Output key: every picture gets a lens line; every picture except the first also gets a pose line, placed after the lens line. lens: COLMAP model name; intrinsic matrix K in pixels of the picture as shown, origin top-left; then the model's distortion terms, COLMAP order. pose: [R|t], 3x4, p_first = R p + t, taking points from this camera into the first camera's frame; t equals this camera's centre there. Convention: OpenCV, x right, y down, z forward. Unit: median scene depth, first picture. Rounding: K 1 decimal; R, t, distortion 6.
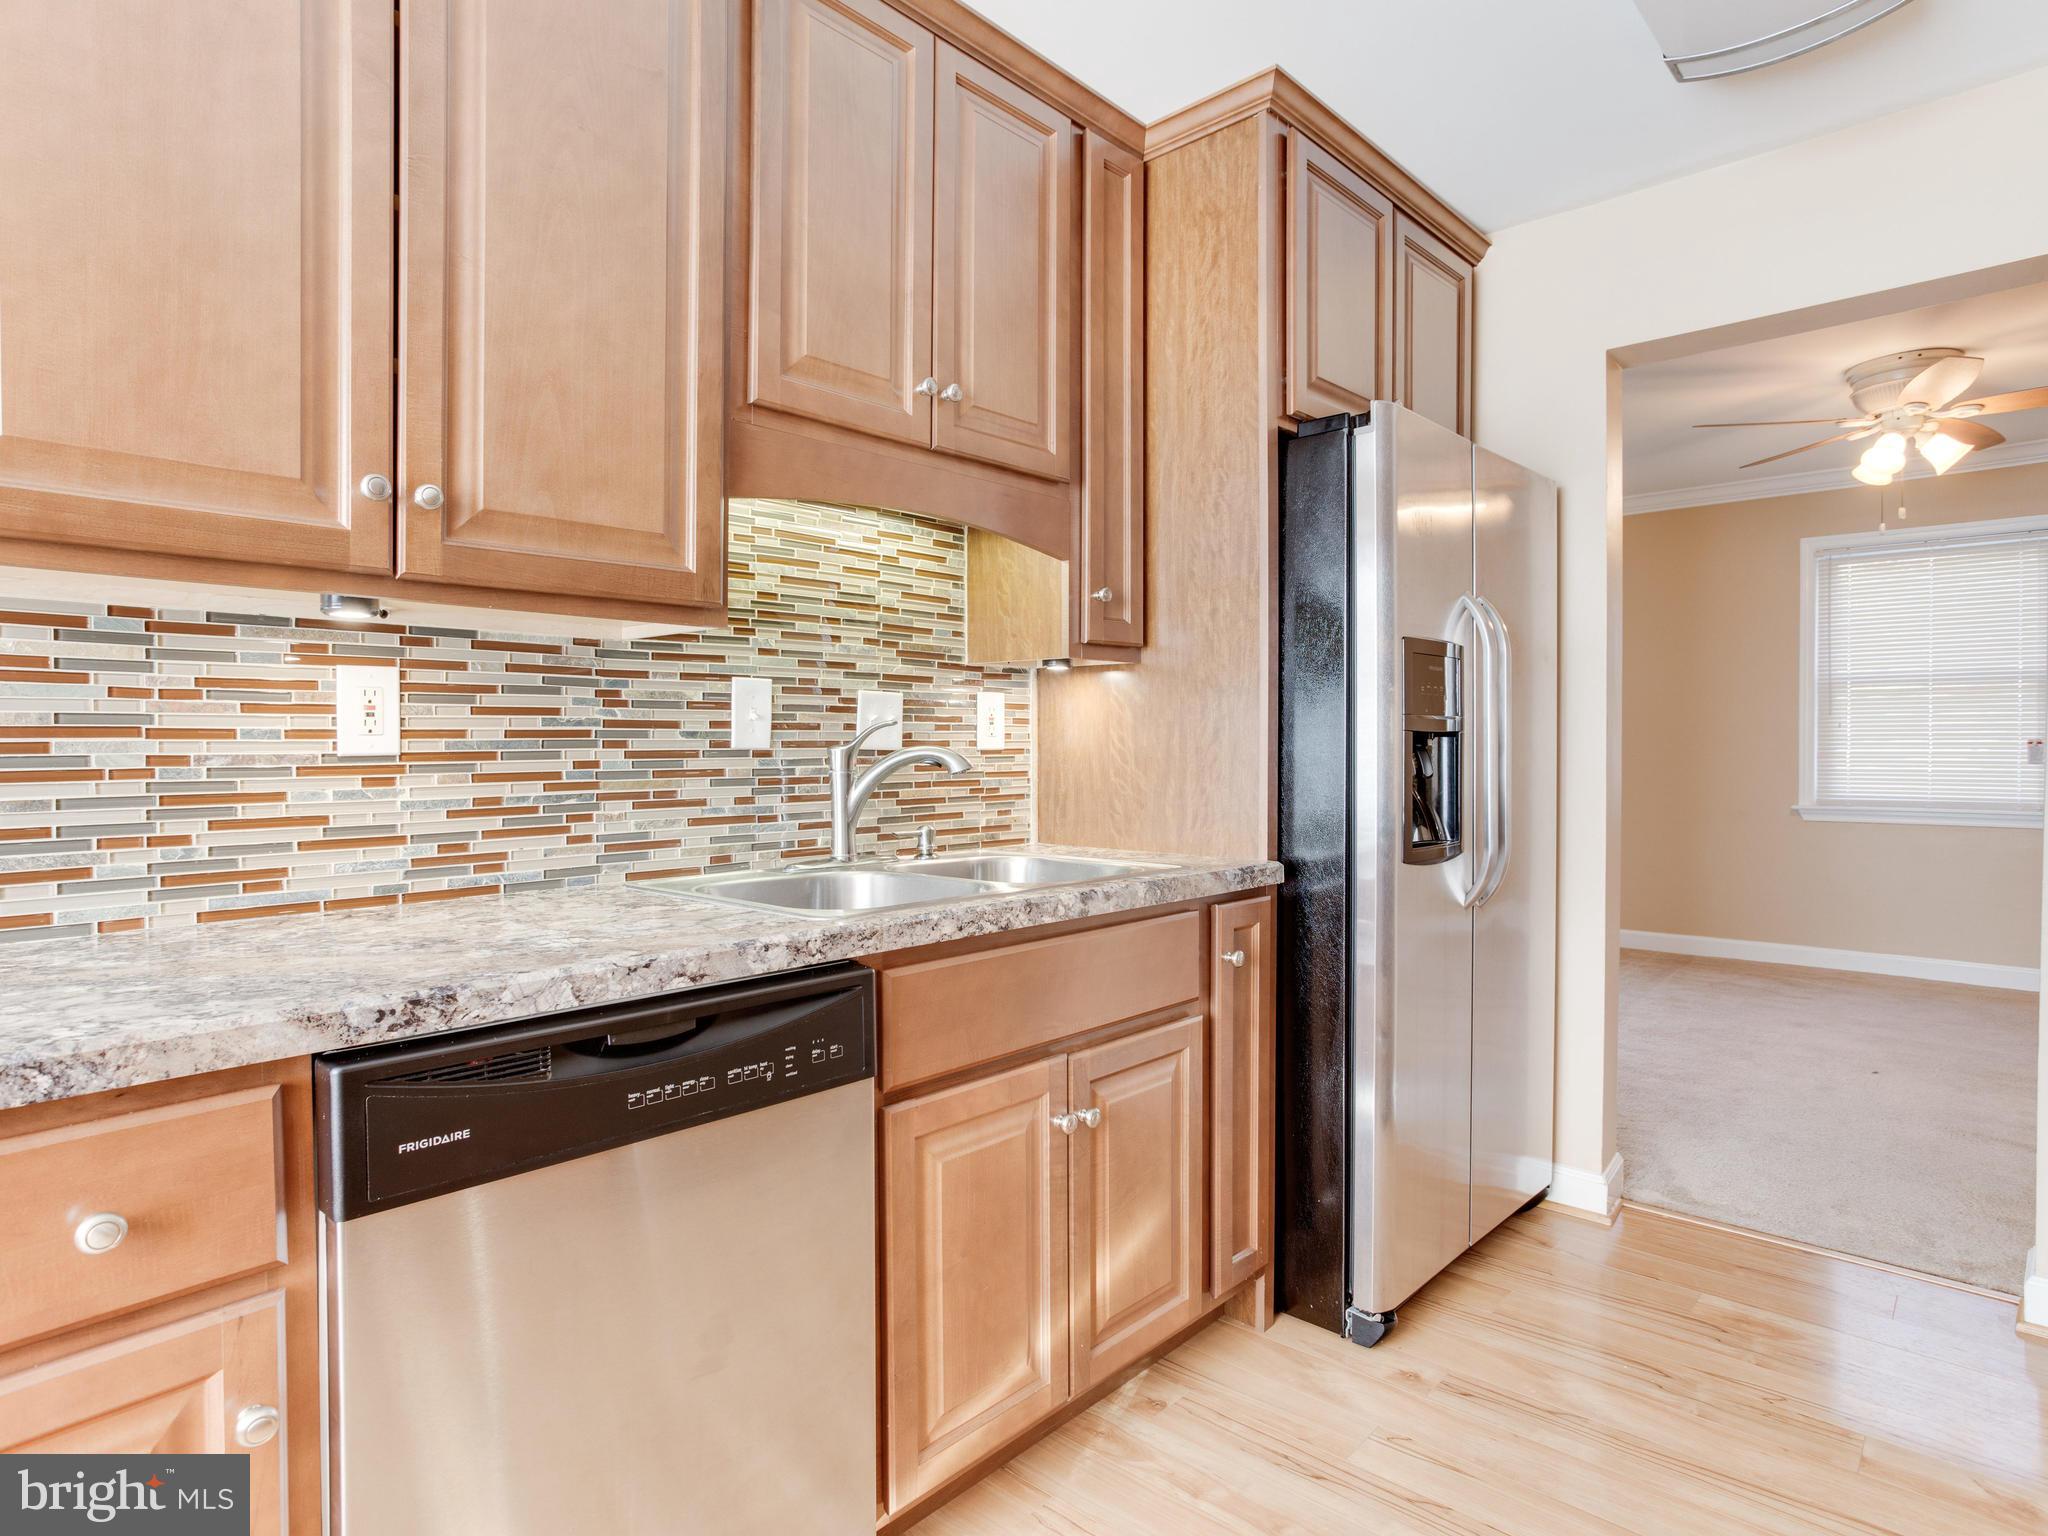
lens RADIAL K [[1144.6, 0, 1015.9], [0, 1144.6, 754.7], [0, 0, 1]] dist [-0.049603, 0.031101]
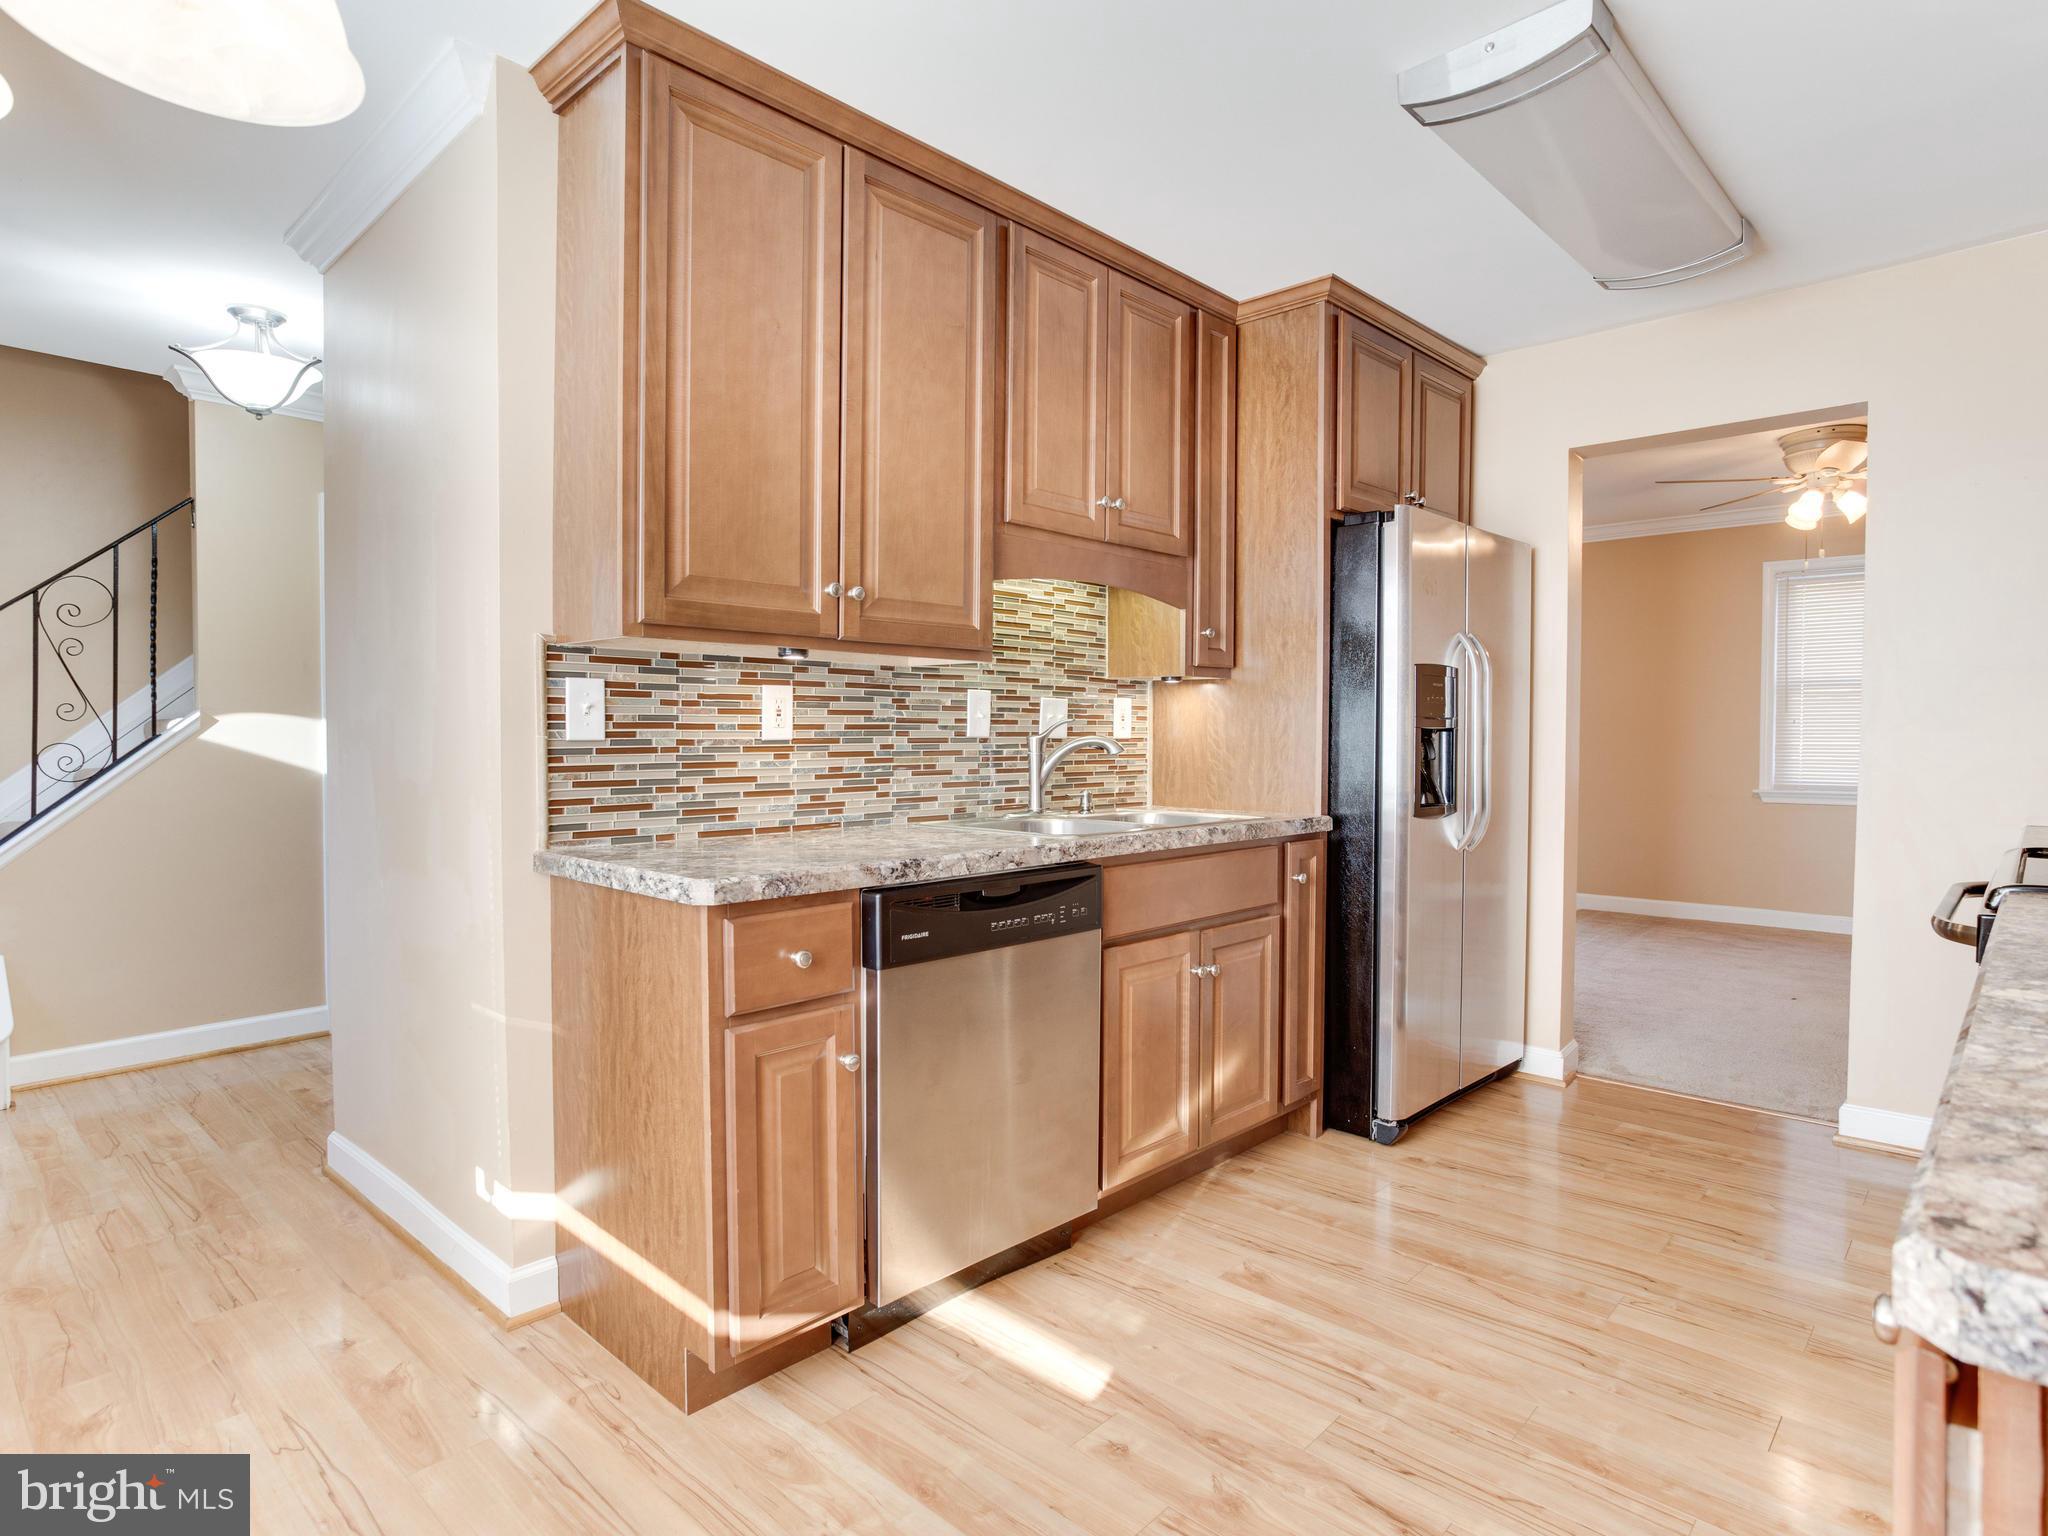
lens RADIAL K [[1144.6, 0, 1009.2], [0, 1144.6, 753.9], [0, 0, 1]] dist [-0.049603, 0.031101]
pose [[0.999706, 0.005908, -0.023527, -0.152905], [-0.005689, 0.999940, 0.009368, 0.002537], [0.023581, -0.009231, 0.999679, -0.495540]]
